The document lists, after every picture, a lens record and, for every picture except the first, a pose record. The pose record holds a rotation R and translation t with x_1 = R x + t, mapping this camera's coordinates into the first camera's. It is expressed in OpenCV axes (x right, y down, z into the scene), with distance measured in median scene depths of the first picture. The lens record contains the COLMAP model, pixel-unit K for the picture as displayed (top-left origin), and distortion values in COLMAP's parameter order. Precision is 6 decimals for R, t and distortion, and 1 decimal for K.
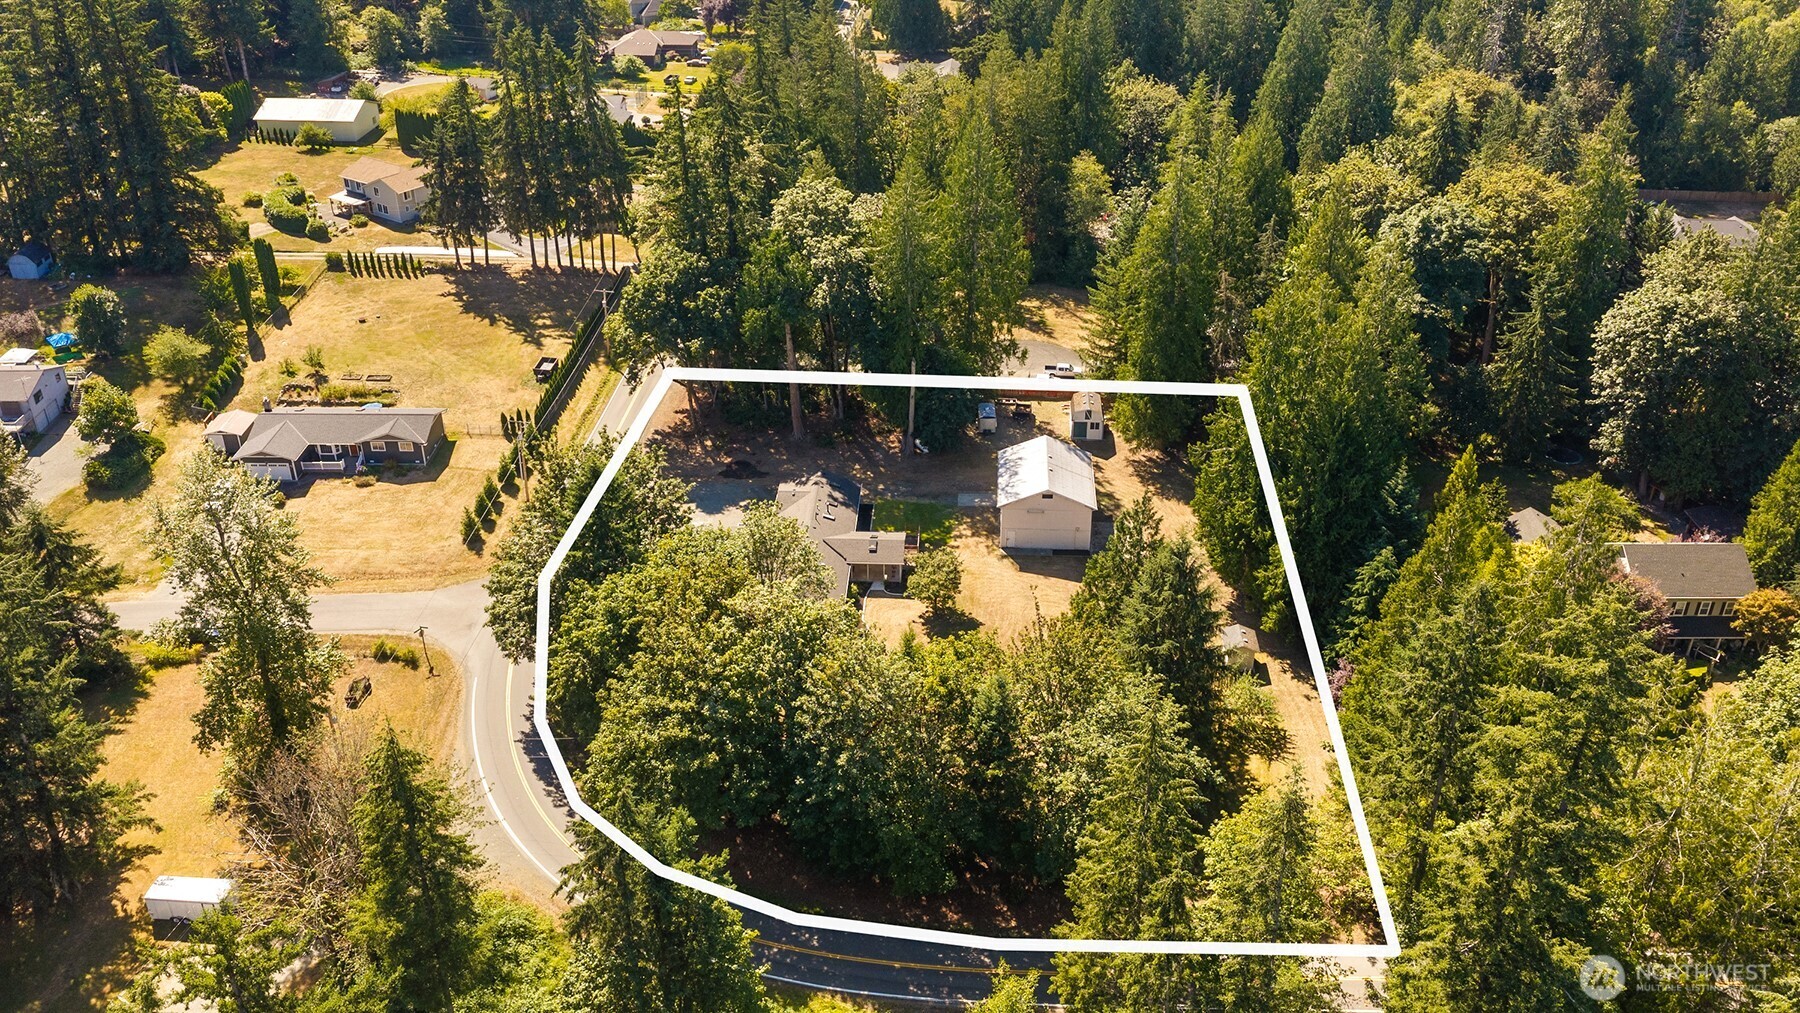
lens RADIAL K [[1469.8, 0, 900.0], [0, 1469.8, 504.5], [0, 0, 1]] dist [0.015555, -0.012586]
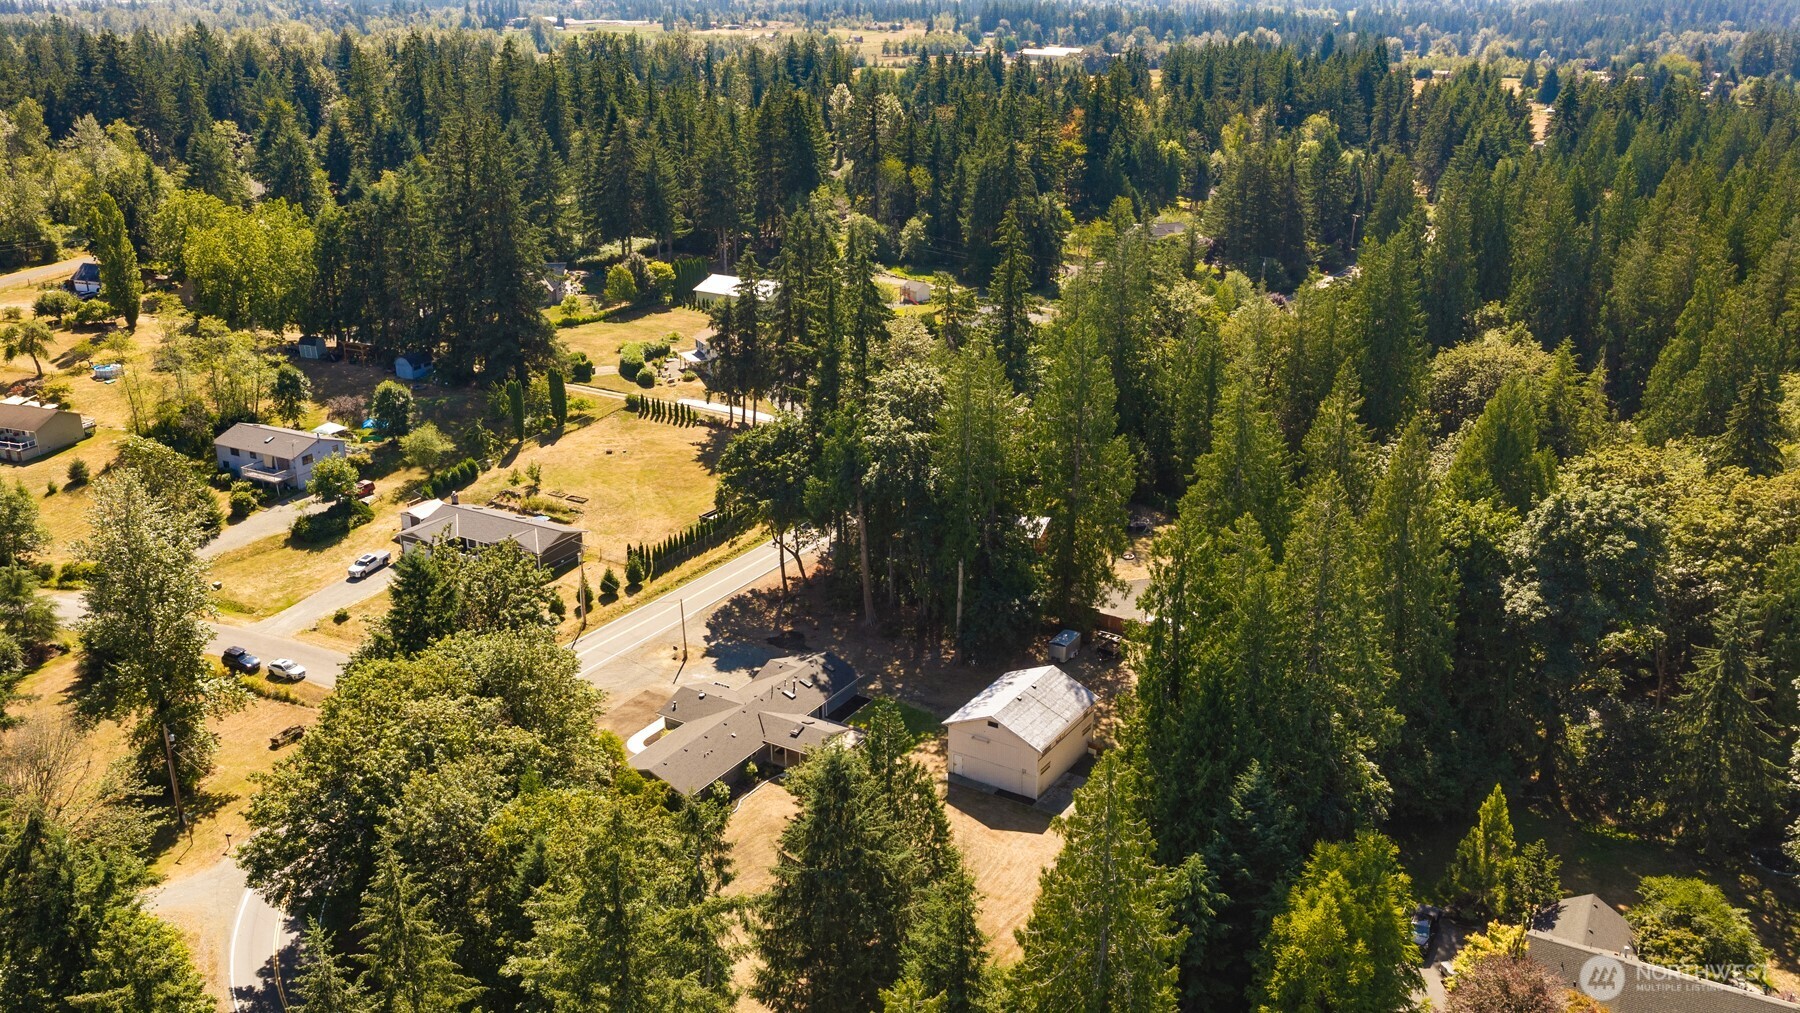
lens RADIAL K [[1469.8, 0, 899.7], [0, 1469.8, 508.7], [0, 0, 1]] dist [0.015555, -0.012586]
pose [[0.877749, 0.166154, -0.449389, 0.325963], [-0.239177, 0.964669, -0.110493, -0.015012], [0.415152, 0.204468, 0.886477, 0.128889]]
